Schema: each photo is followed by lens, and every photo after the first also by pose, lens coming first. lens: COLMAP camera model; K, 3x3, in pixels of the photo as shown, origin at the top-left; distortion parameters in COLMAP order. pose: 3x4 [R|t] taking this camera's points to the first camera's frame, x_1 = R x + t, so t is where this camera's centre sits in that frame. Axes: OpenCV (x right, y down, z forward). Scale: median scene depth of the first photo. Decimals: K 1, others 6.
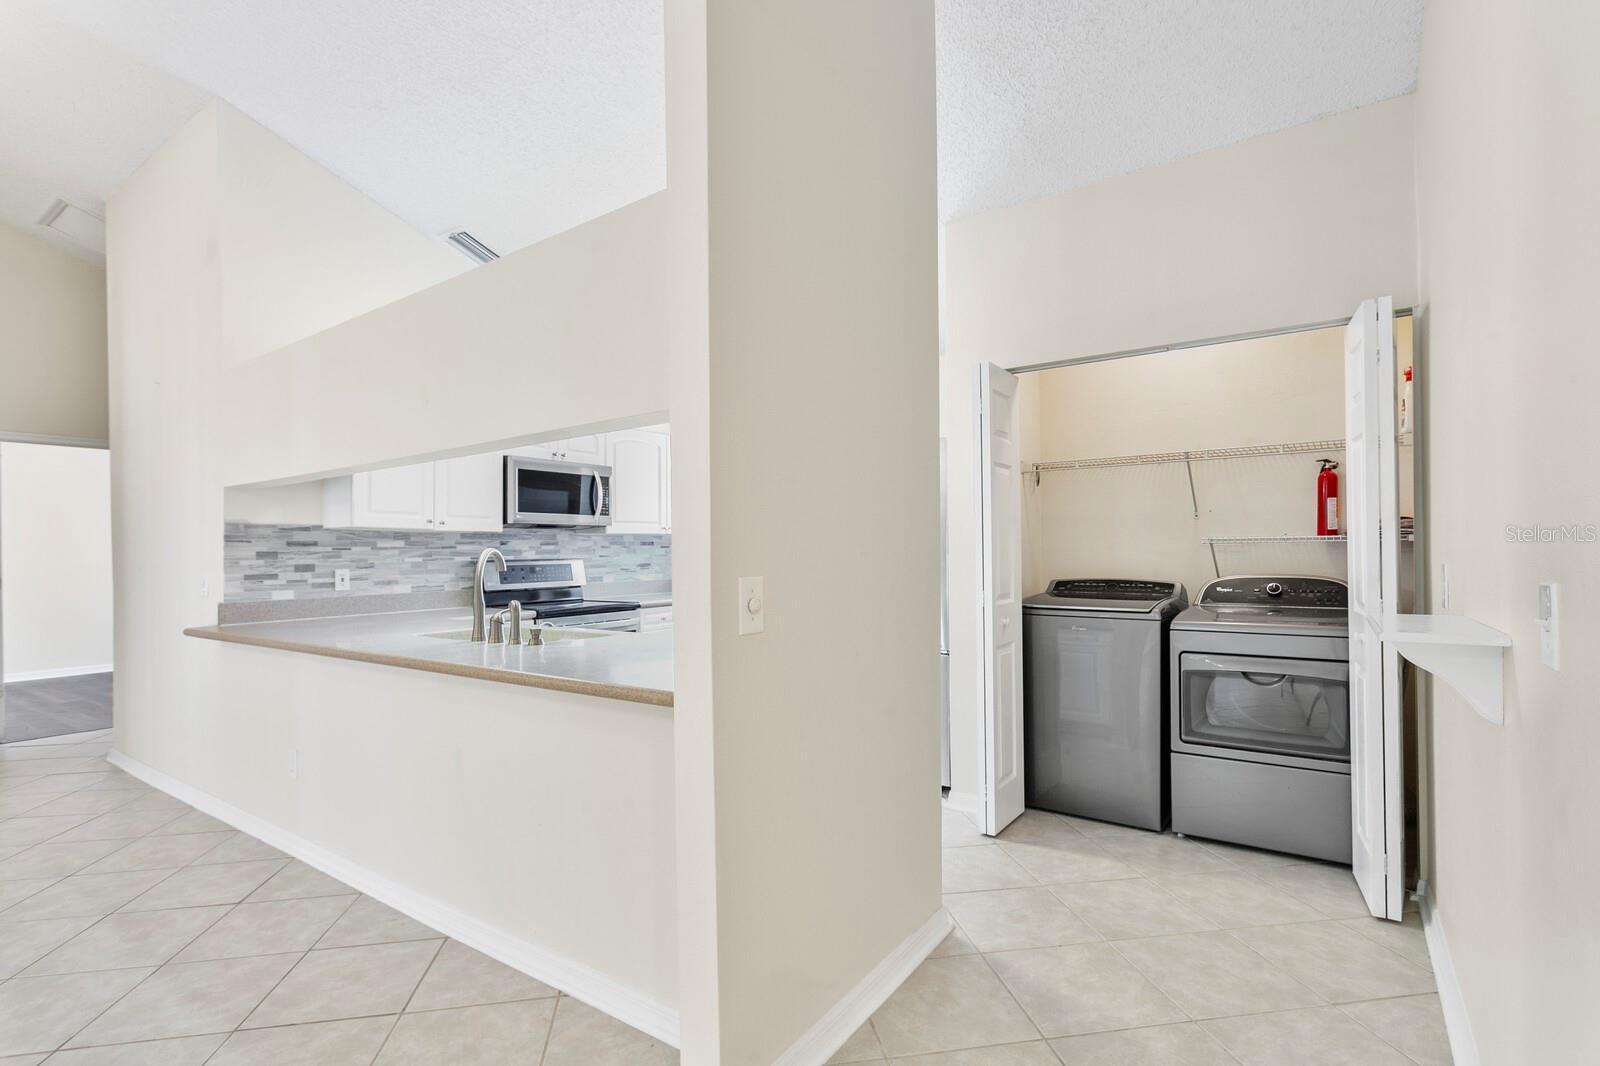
lens RADIAL K [[758.9, 0, 797.5], [0, 758.9, 556.6], [0, 0, 1]] dist [0.002573, -0.000259]
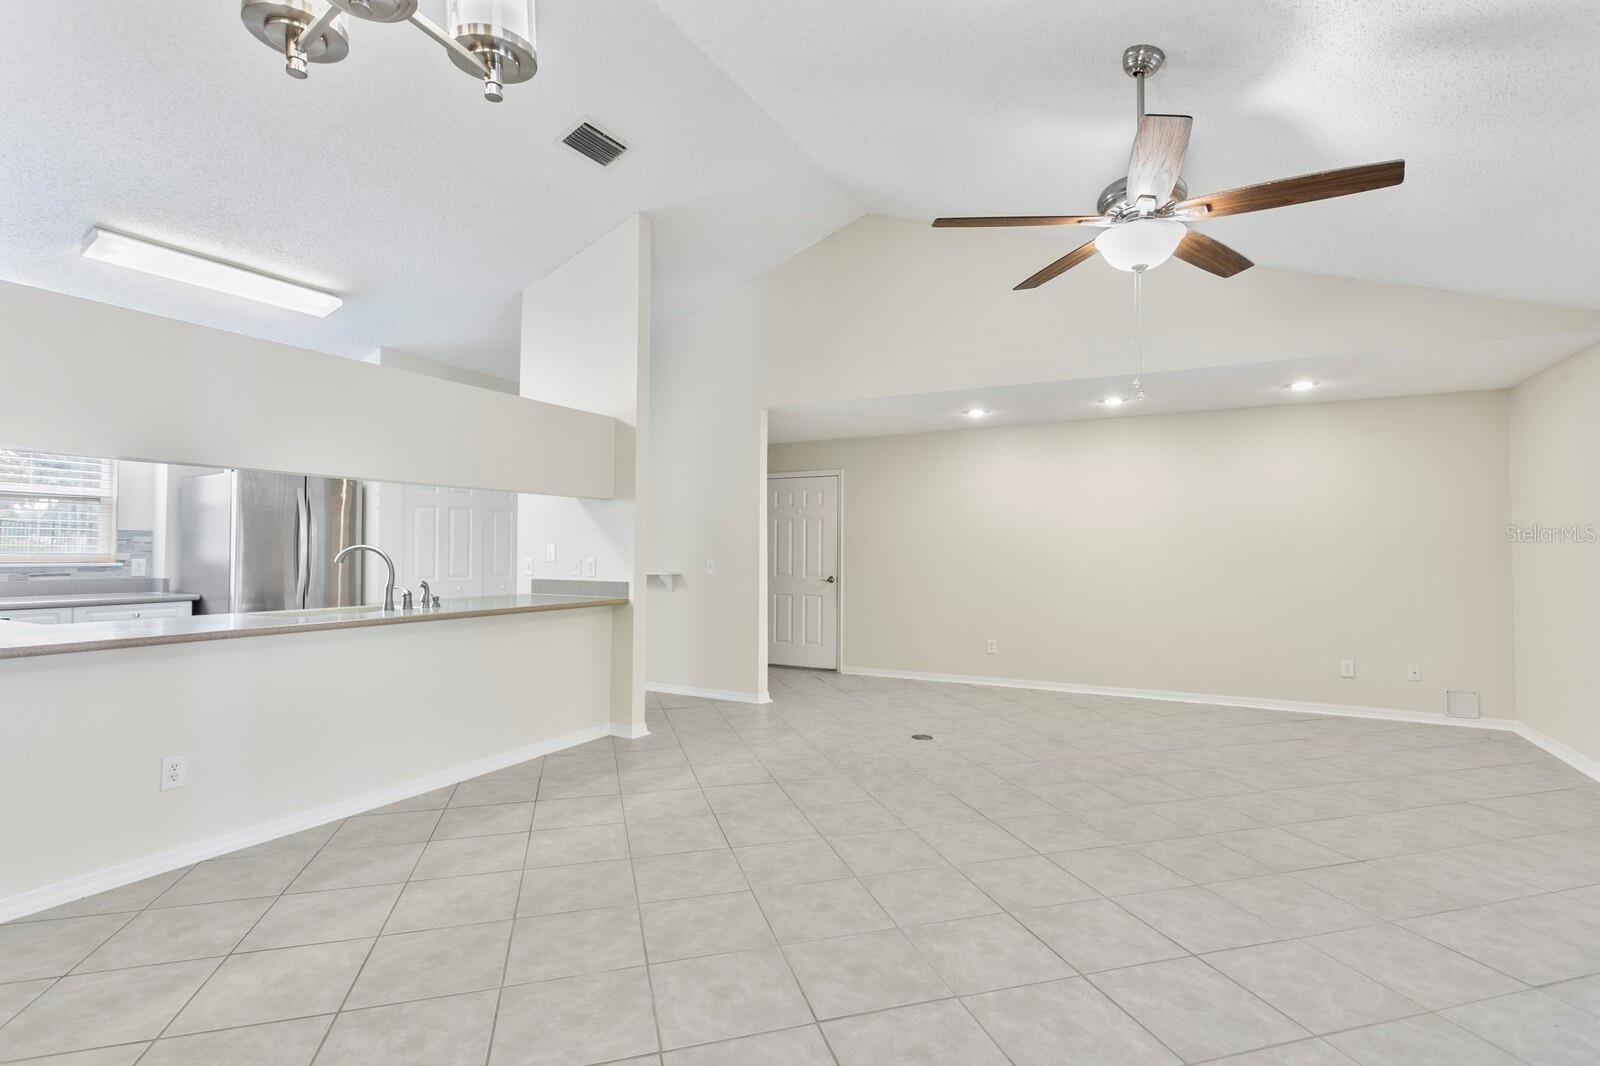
lens RADIAL K [[755.6, 0, 800.0], [0, 755.6, 533.0], [0, 0, 1]] dist [0.000962, 0.000098]
pose [[-0.123811, 0.040050, 0.991497, -1.270786], [0.002868, 0.999195, -0.040003, 0.016018], [-0.992302, -0.002109, -0.123827, 0.271340]]
